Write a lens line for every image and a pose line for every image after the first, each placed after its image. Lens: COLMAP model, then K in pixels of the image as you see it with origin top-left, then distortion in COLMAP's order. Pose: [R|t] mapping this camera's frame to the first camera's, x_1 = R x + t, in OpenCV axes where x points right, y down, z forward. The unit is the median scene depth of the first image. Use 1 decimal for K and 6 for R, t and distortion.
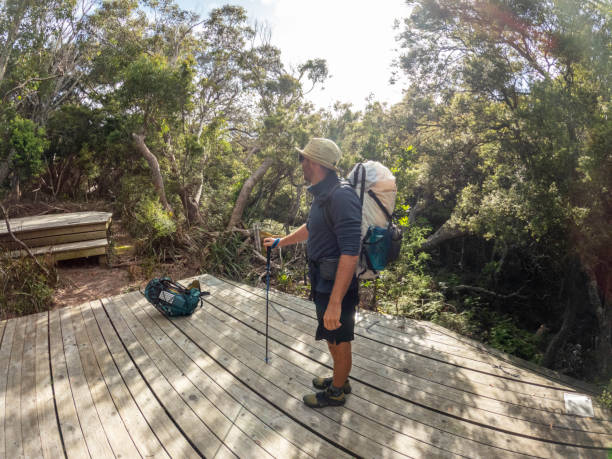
lens RADIAL K [[335.5, 0, 306.0], [0, 335.5, 229.5], [0, 0, 1]] dist [-0.175948, 0.001984]
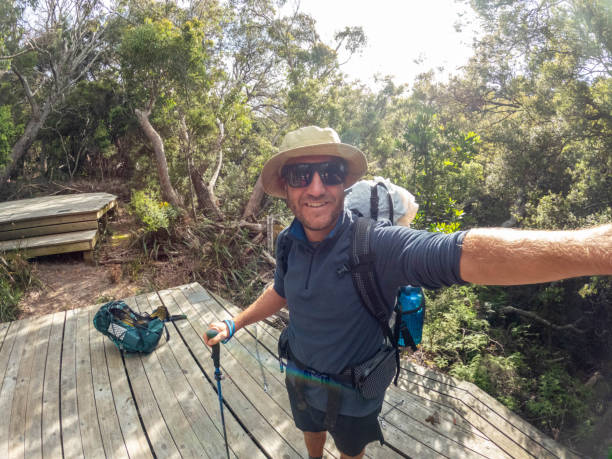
lens RADIAL K [[297.4, 0, 296.3], [0, 297.4, 231.7], [0, 0, 1]] dist [-0.178555, 0.023329]
pose [[0.984214, 0.070295, -0.162424, 0.052585], [-0.052866, 0.992608, 0.109243, -0.085022], [0.168902, -0.098932, 0.980655, 0.348376]]
